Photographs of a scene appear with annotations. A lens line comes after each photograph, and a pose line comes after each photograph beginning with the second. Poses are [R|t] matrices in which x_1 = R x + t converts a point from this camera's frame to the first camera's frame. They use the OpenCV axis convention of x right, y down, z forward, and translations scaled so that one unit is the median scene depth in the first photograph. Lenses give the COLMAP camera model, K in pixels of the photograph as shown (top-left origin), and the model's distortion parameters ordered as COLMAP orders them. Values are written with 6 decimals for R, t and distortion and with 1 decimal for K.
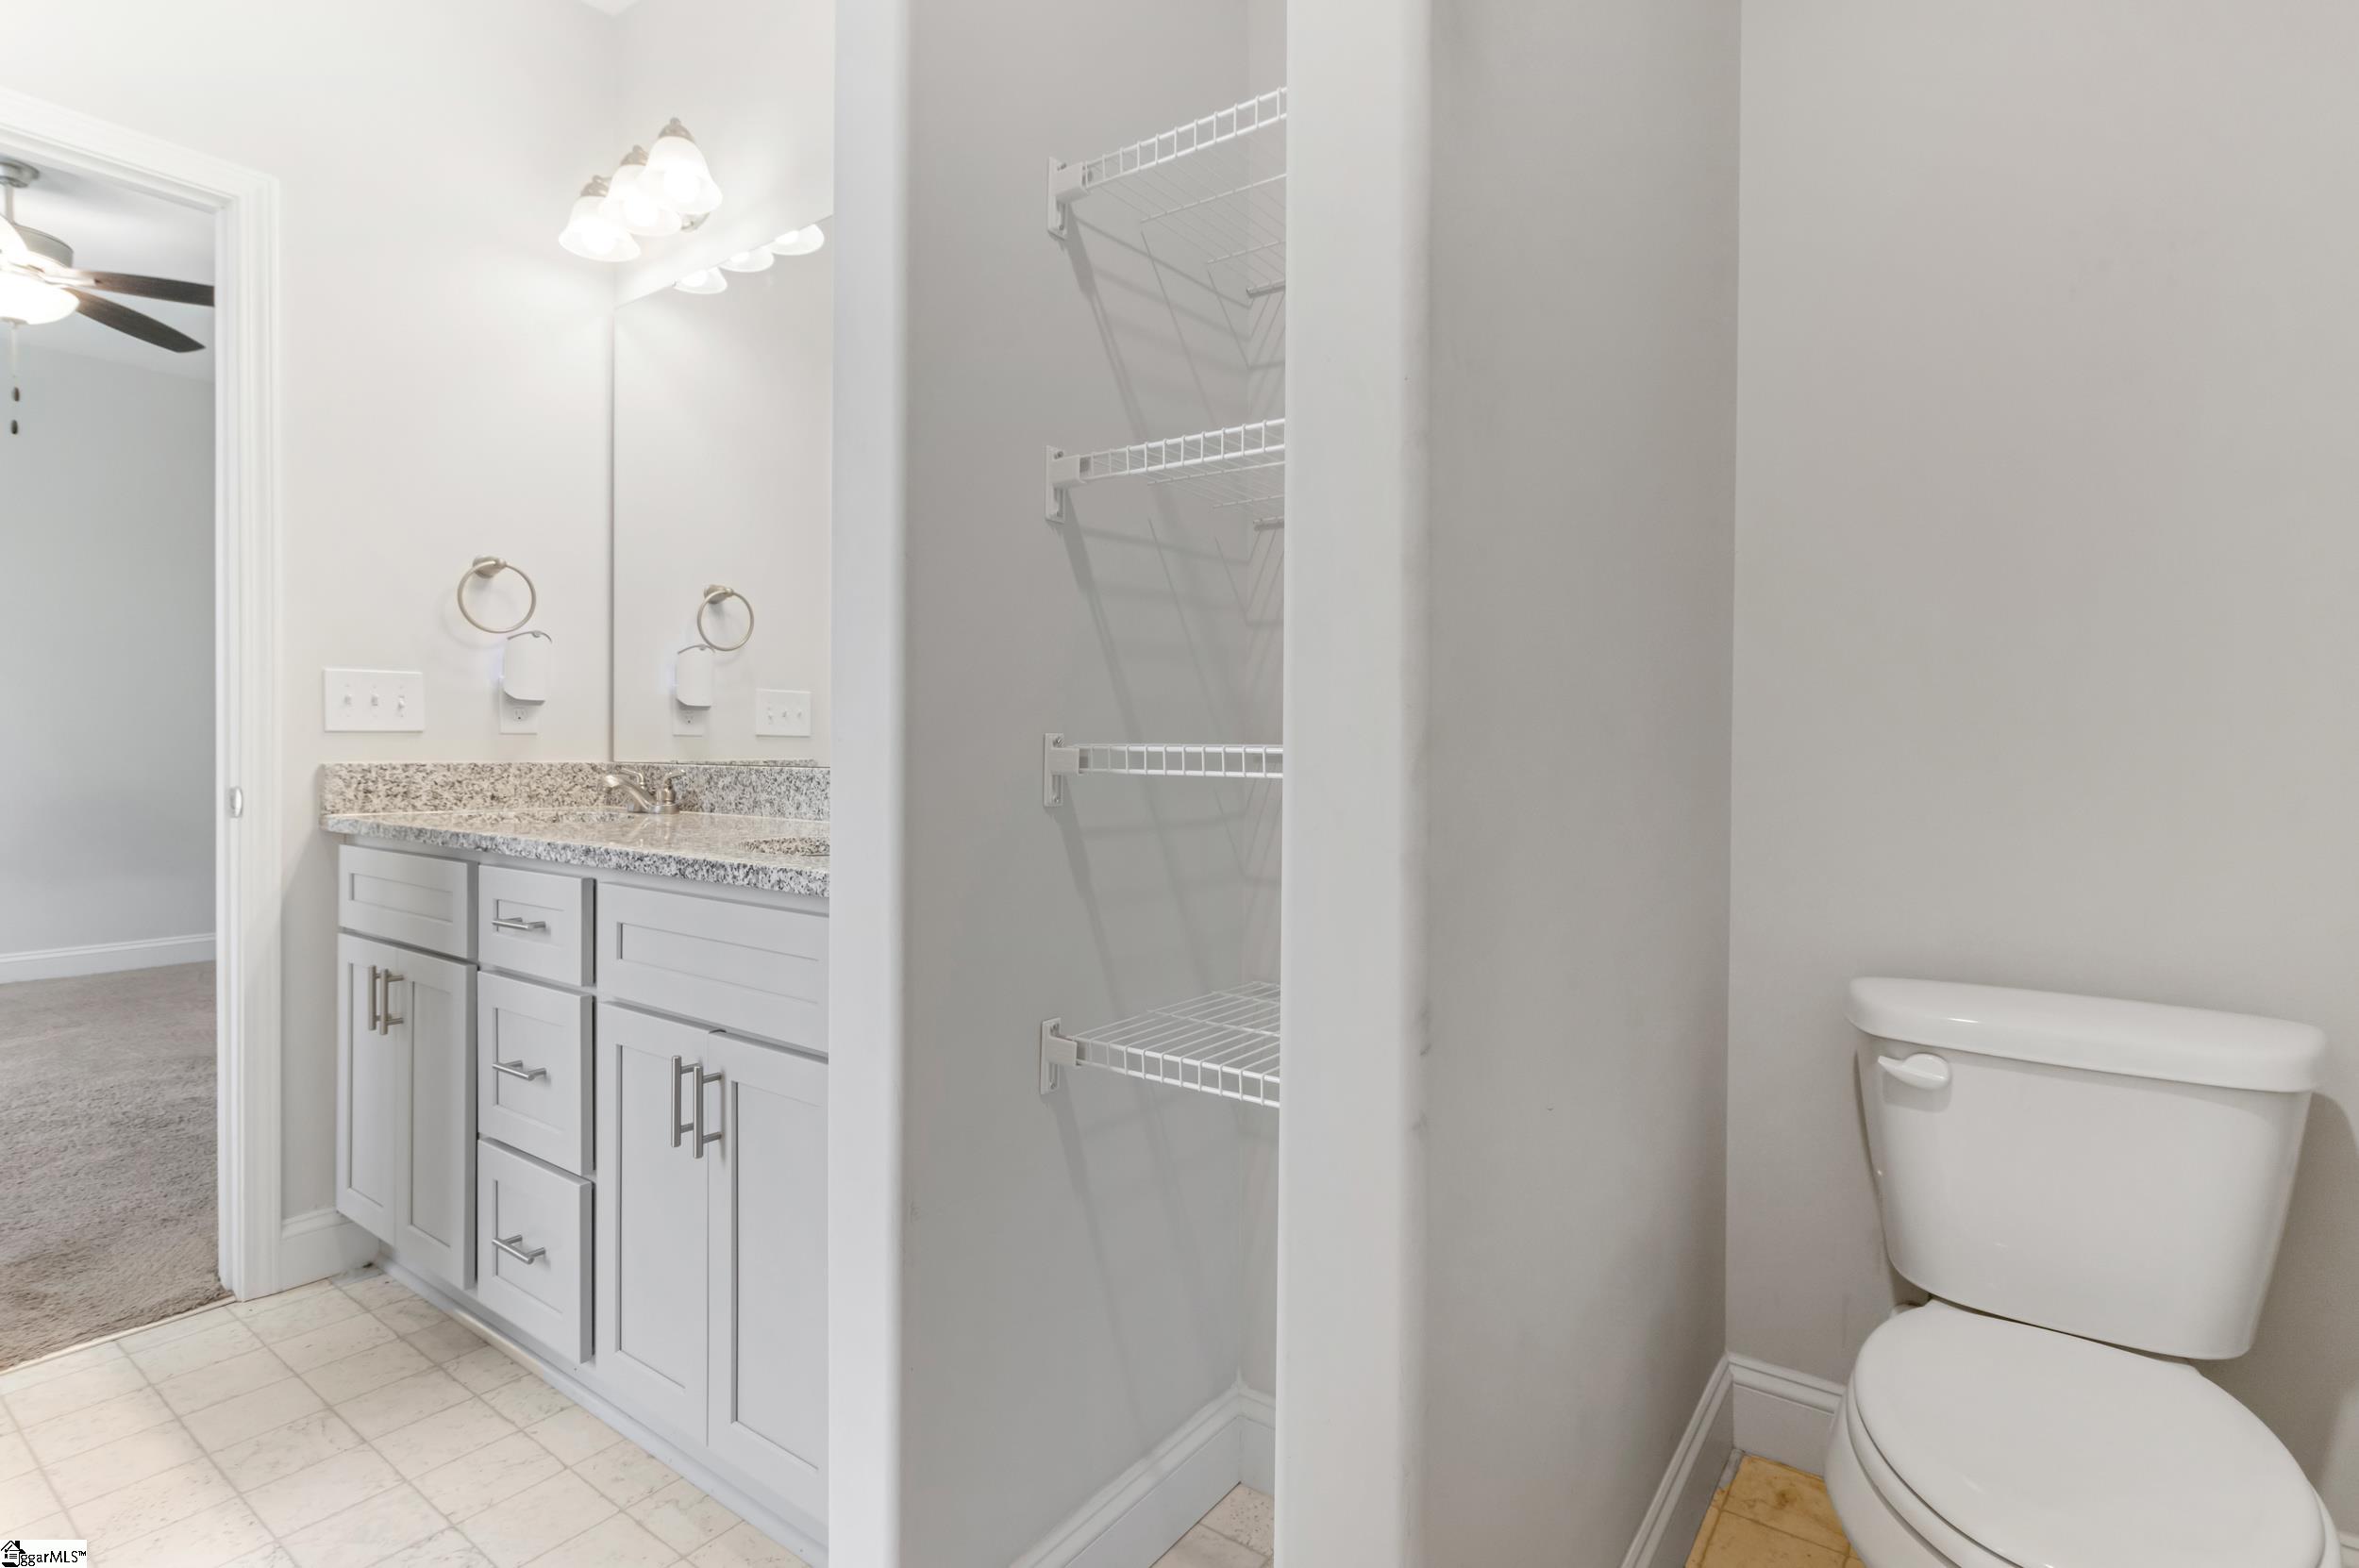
lens RADIAL K [[1138.1, 0, 1180.4], [0, 1138.1, 769.7], [0, 0, 1]] dist [0.008436, 0.000283]
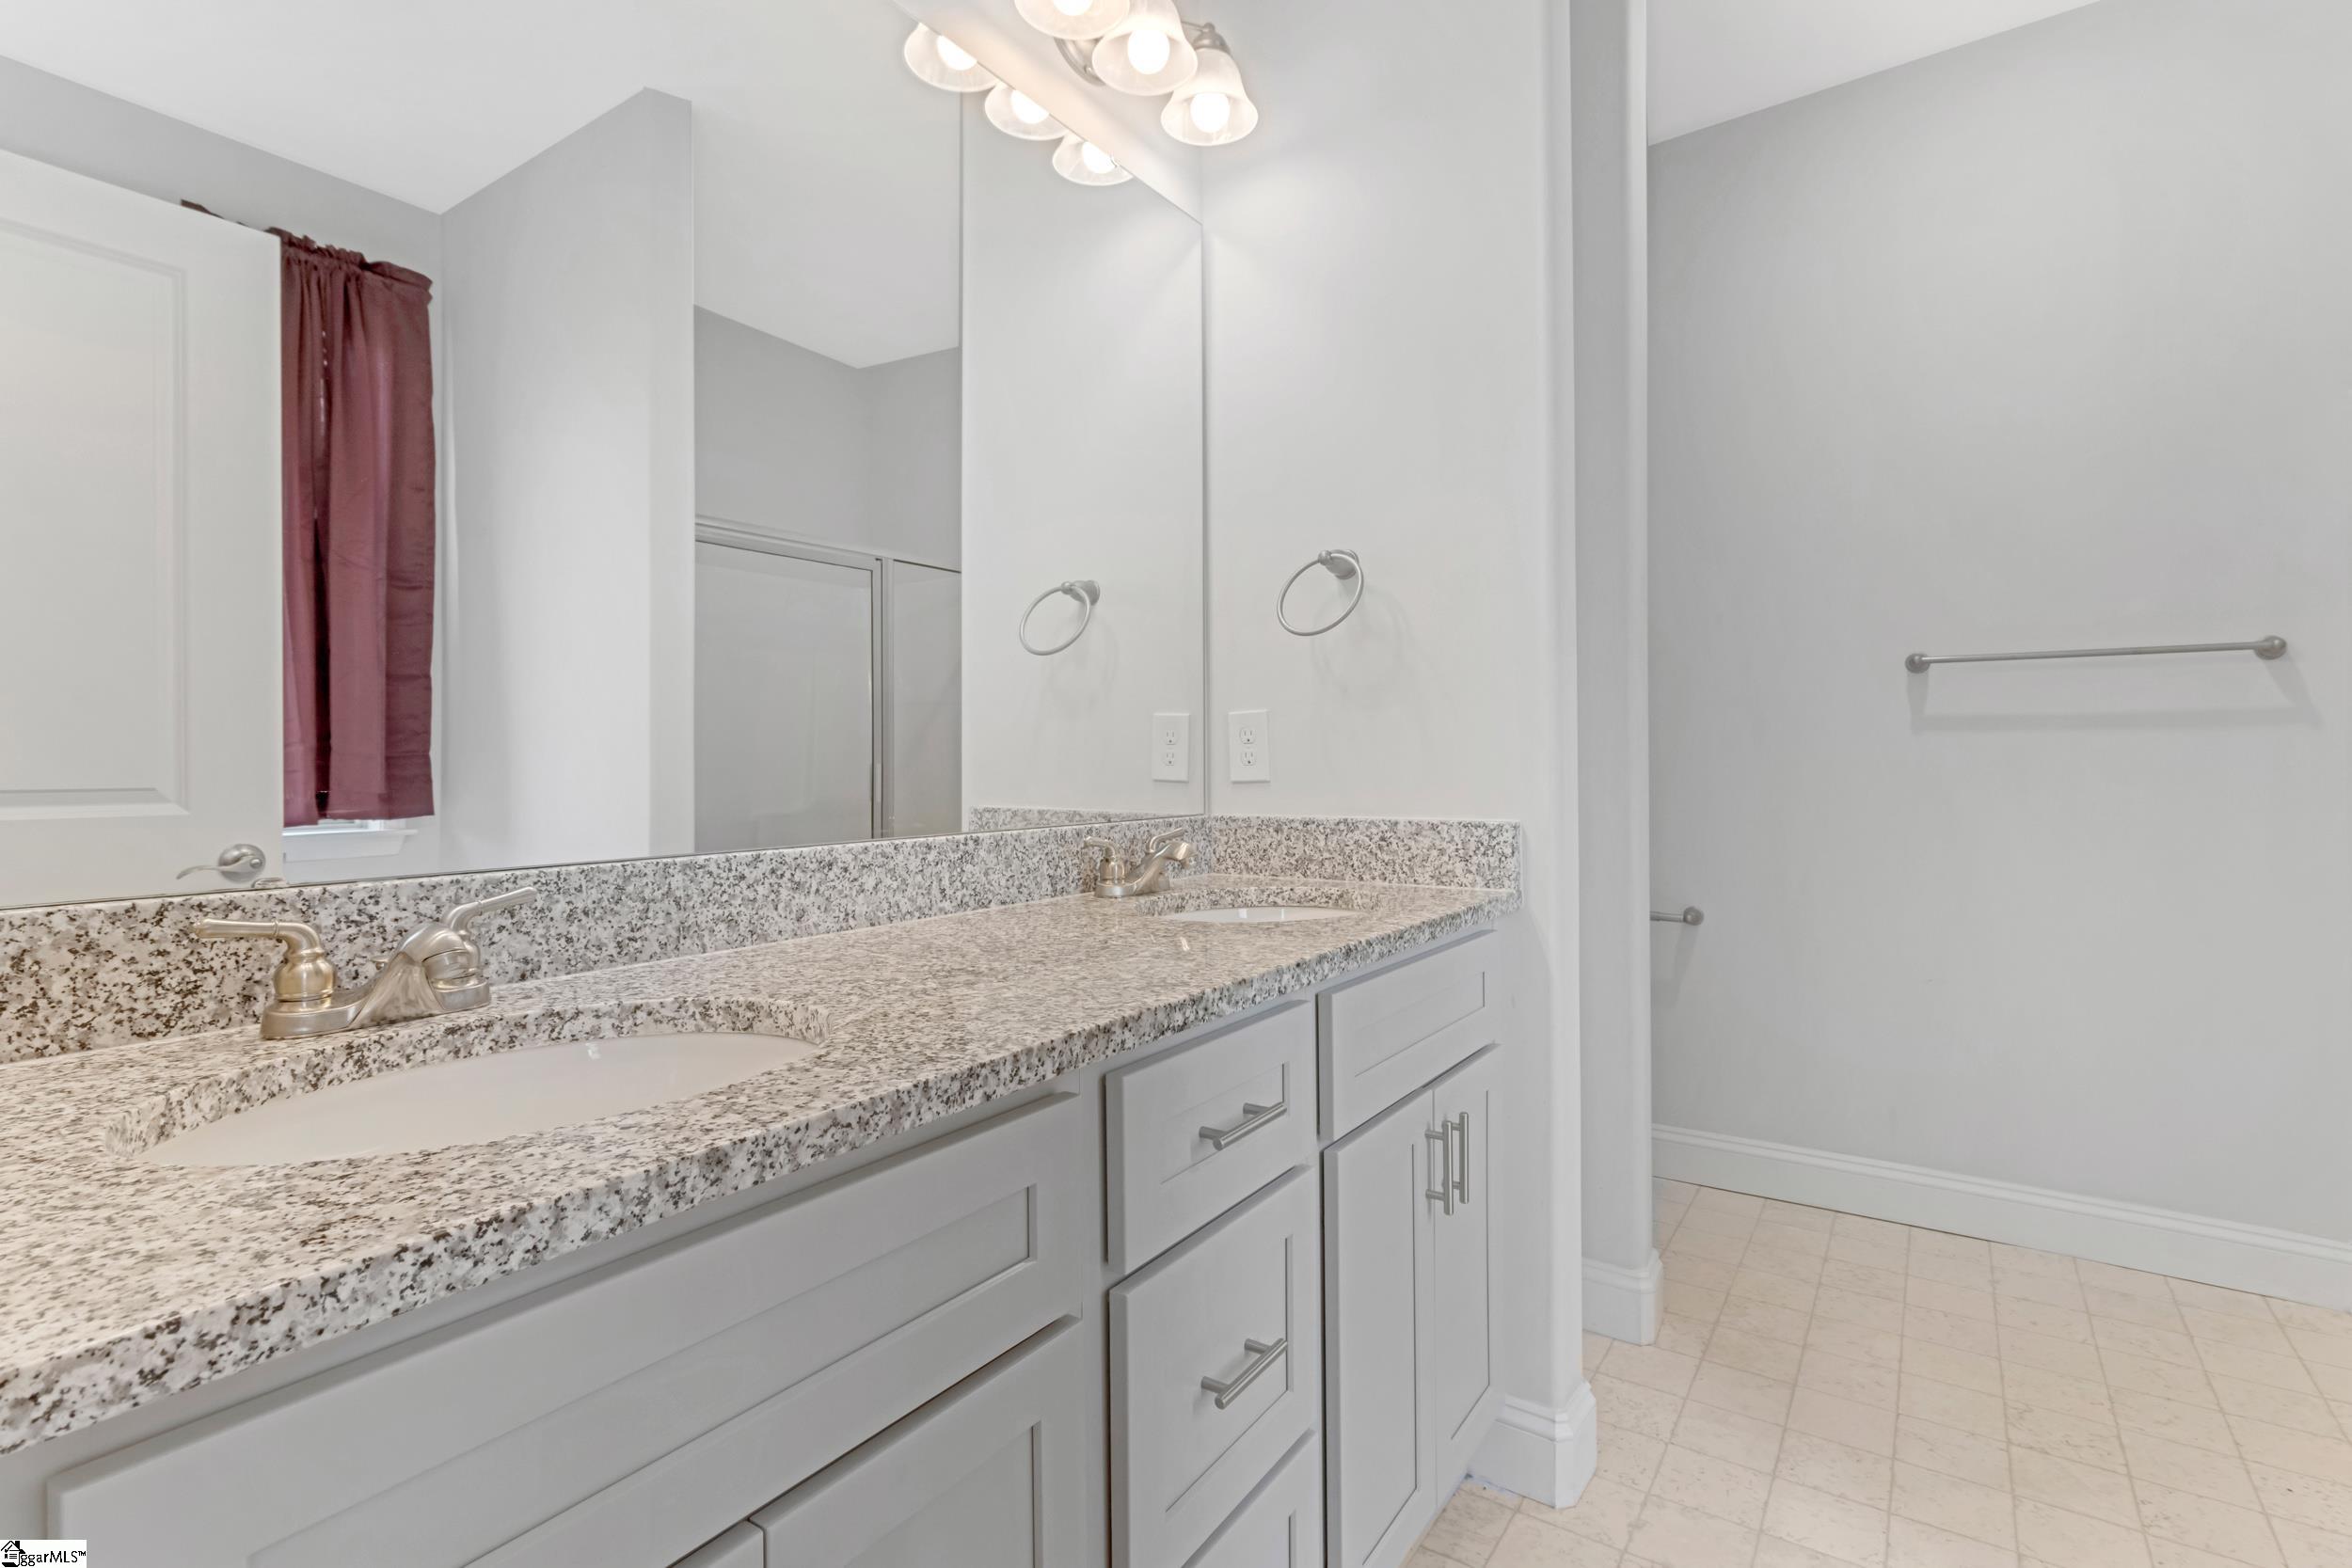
lens RADIAL K [[1134.7, 0, 1174.7], [0, 1134.7, 772.1], [0, 0, 1]] dist [0.008436, 0.000283]
pose [[-0.040506, -0.011493, 0.999113, -0.901219], [0.028805, 0.999505, 0.012665, -0.041549], [-0.998764, 0.029292, -0.040154, 0.819684]]
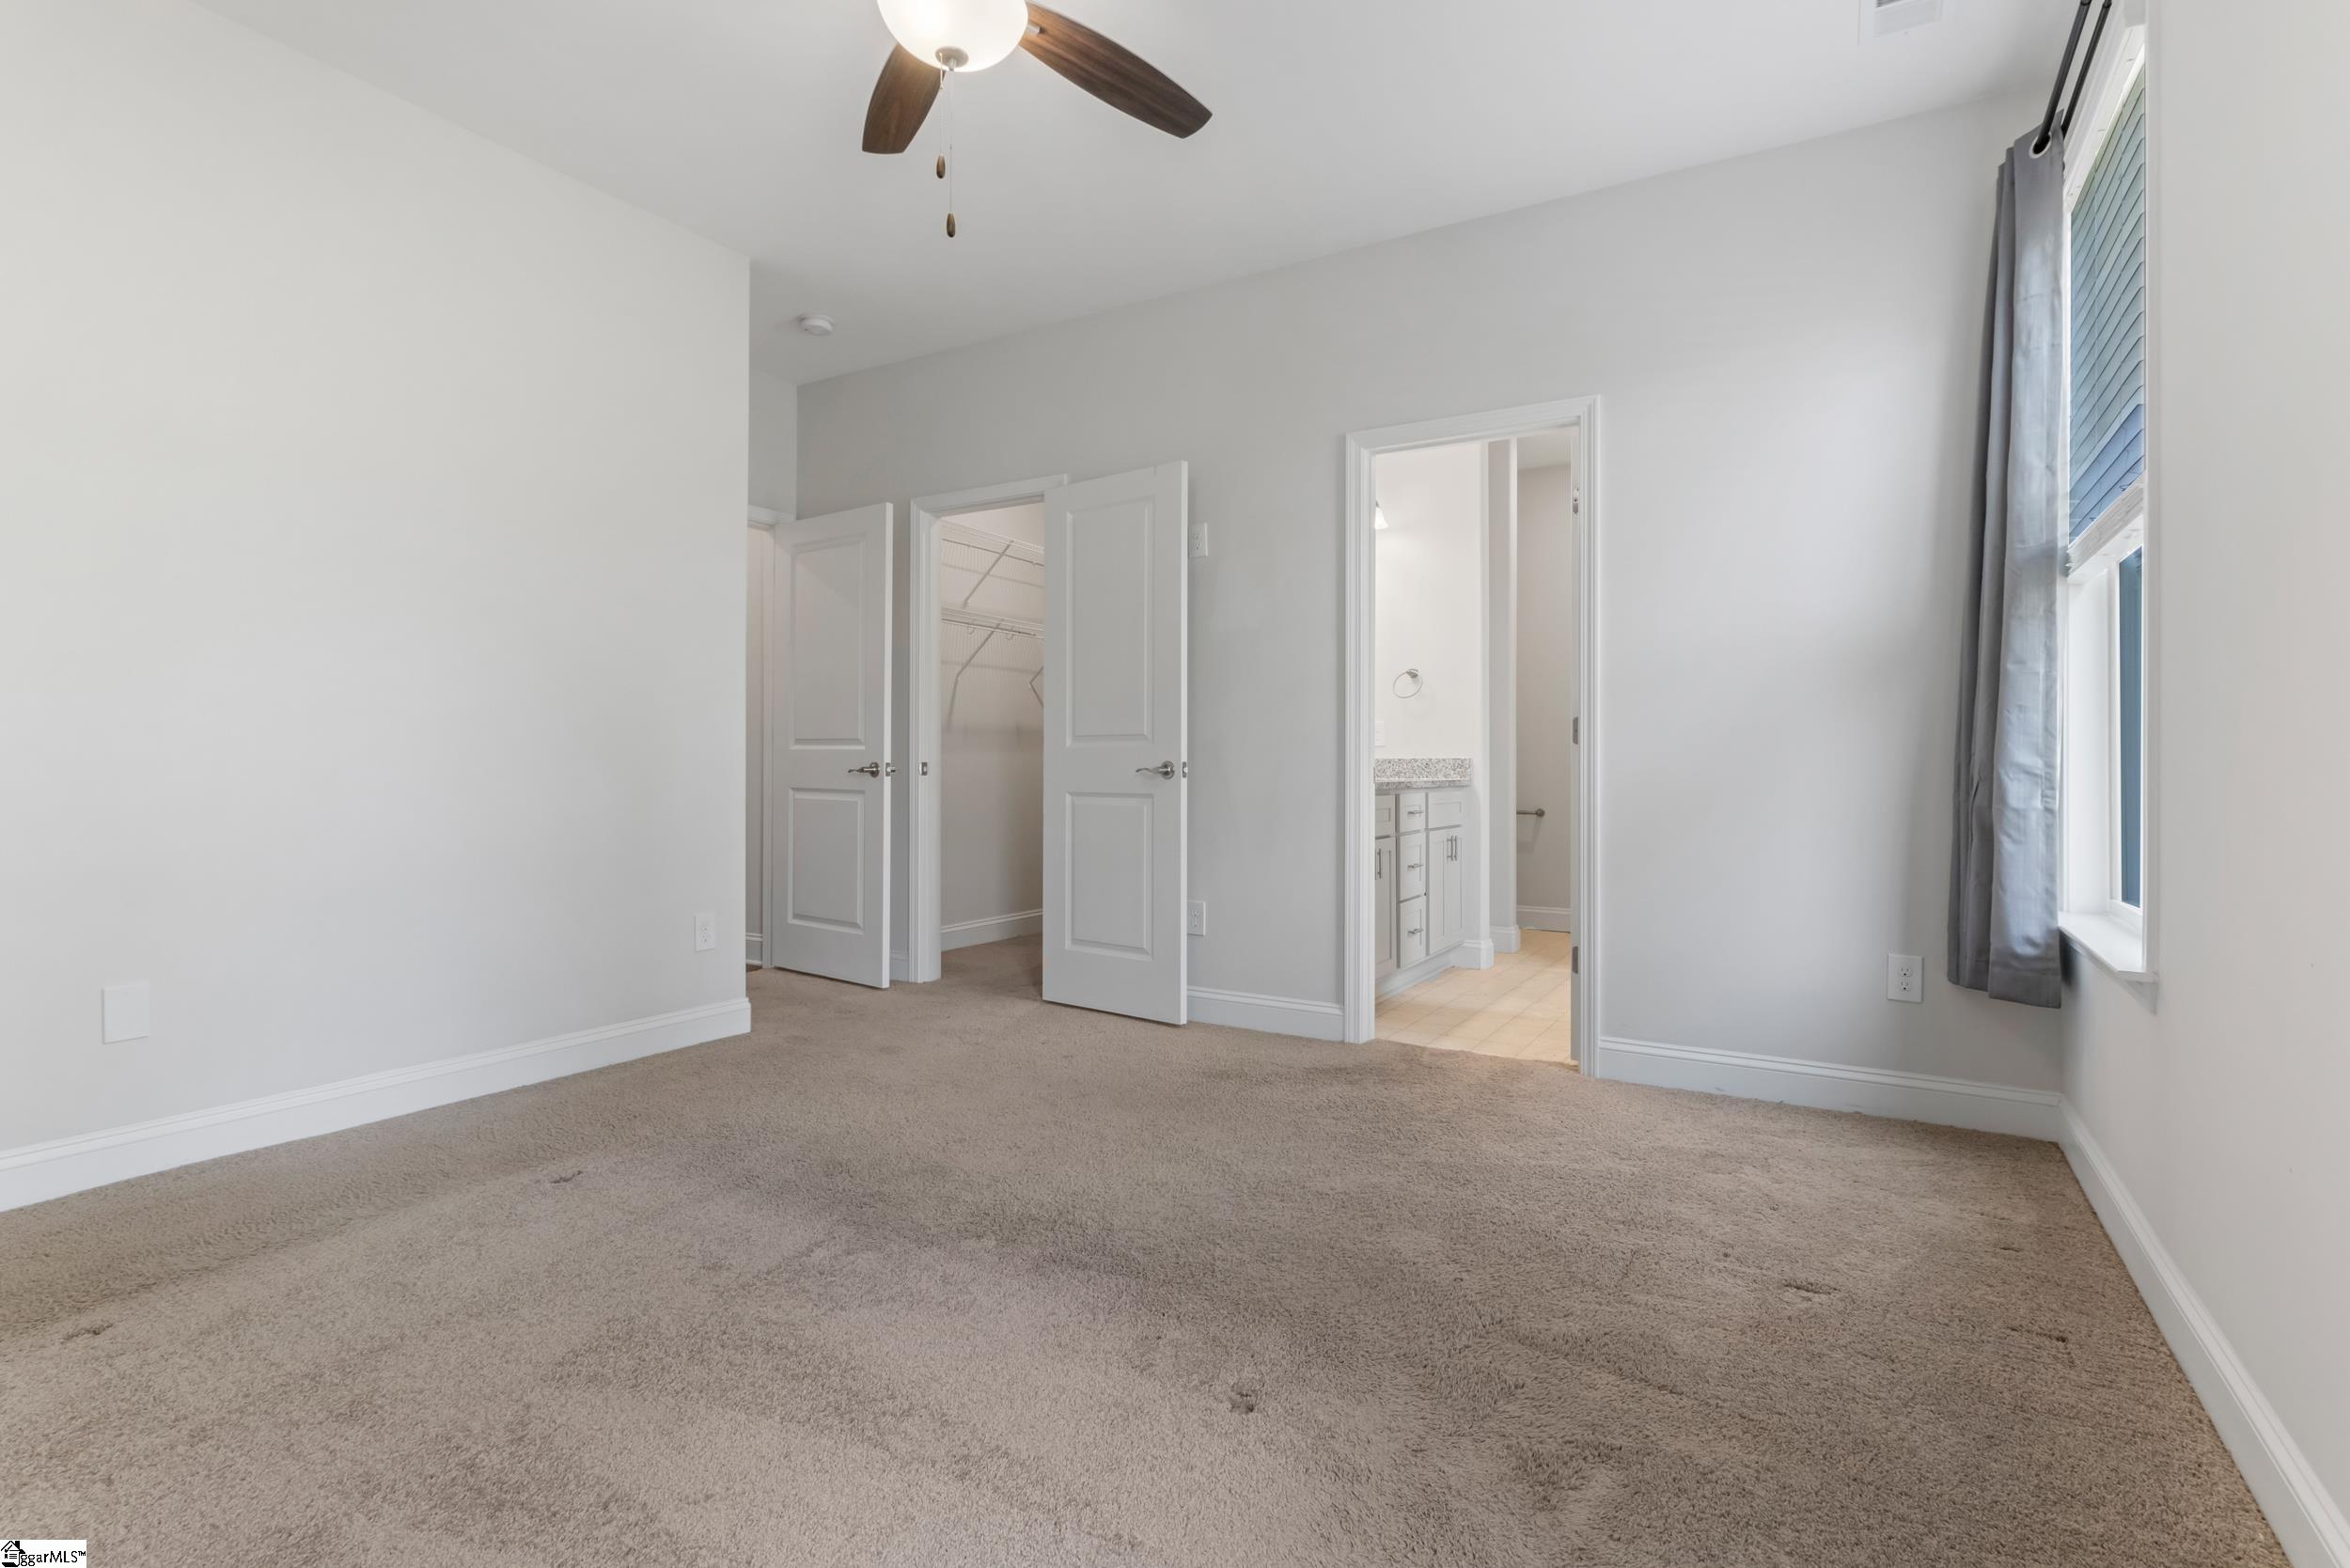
lens RADIAL K [[1133.9, 0, 1179.1], [0, 1133.9, 774.8], [0, 0, 1]] dist [0.008436, 0.000283]
pose [[-0.109961, -0.013559, 0.993843, -2.480486], [0.027925, 0.999470, 0.016725, -0.011327], [-0.993544, 0.029592, -0.109524, 1.439891]]
